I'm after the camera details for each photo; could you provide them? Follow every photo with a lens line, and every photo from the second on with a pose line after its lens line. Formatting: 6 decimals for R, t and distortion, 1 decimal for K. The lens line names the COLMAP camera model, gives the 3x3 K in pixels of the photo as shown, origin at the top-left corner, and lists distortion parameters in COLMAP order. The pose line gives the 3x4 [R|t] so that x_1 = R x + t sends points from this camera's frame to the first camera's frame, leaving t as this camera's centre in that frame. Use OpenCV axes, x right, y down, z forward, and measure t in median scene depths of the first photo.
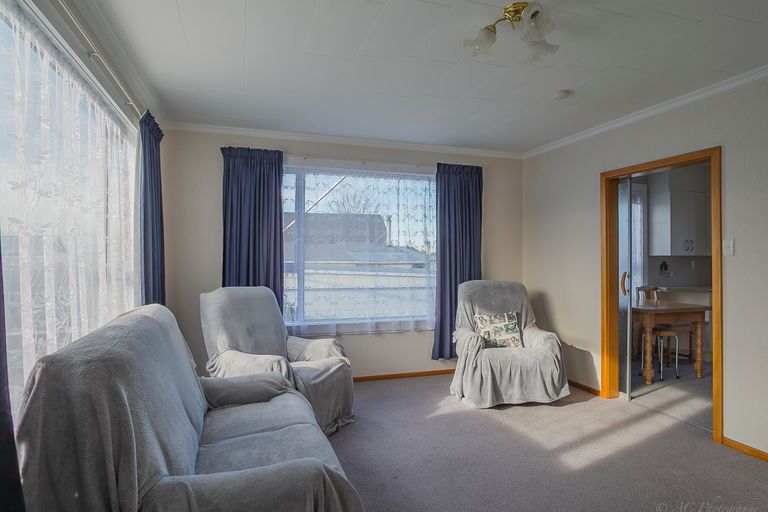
lens RADIAL K [[435.1, 0, 389.5], [0, 435.1, 258.6], [0, 0, 1]] dist [-0.025727, 0.004209]
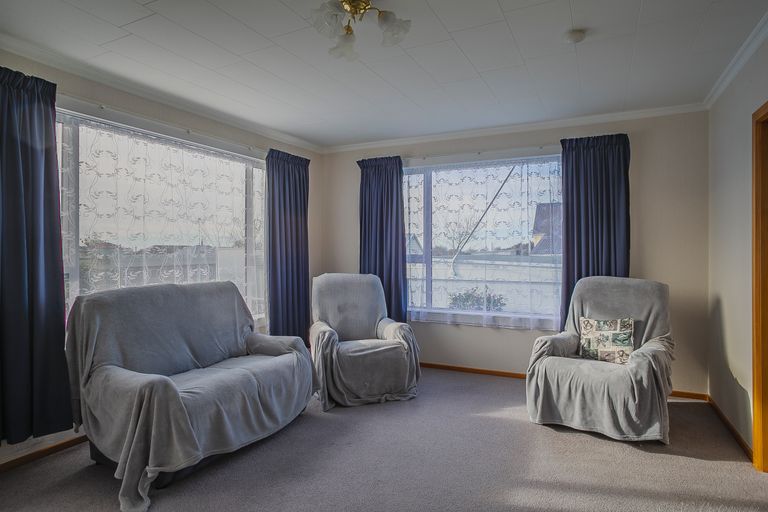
lens RADIAL K [[435.1, 0, 391.2], [0, 435.1, 256.4], [0, 0, 1]] dist [-0.025727, 0.004209]
pose [[0.723352, 0.005410, -0.690458, 0.518444], [0.002350, 0.999944, 0.010297, 0.003229], [0.690475, -0.009071, 0.723299, 0.157613]]
